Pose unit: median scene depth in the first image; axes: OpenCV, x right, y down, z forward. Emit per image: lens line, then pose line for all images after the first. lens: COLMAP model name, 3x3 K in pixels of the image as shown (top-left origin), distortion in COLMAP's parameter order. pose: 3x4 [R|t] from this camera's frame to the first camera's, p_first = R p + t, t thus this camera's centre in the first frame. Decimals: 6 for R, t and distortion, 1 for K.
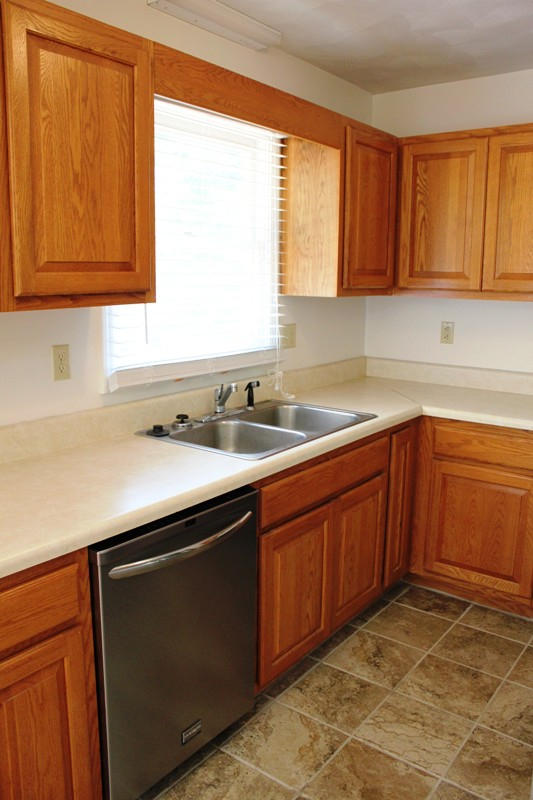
lens RADIAL K [[668.4, 0, 265.7], [0, 668.4, 401.4], [0, 0, 1]] dist [-0.094550, 0.019177]
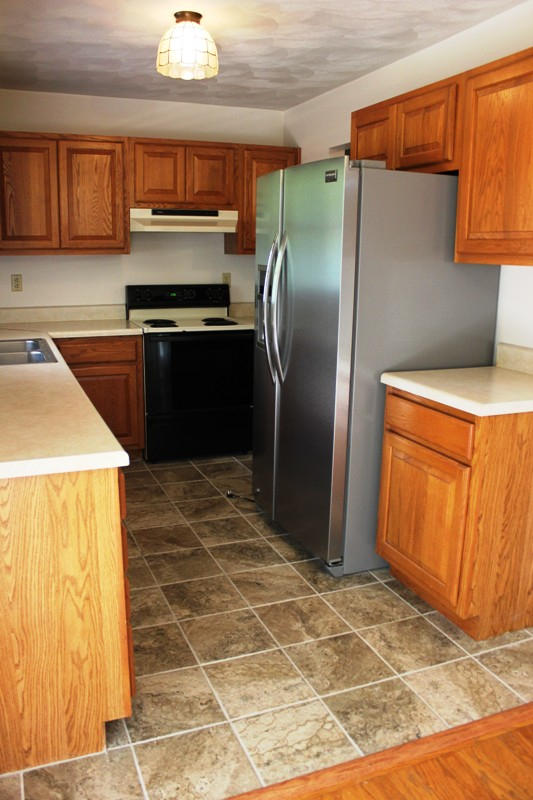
lens RADIAL K [[668.4, 0, 265.2], [0, 668.4, 397.9], [0, 0, 1]] dist [-0.094550, 0.019177]
pose [[0.508484, -0.192936, 0.839178, -0.731058], [0.158374, 0.978903, 0.129096, 0.035250], [-0.846381, 0.067261, 0.528313, -0.105323]]
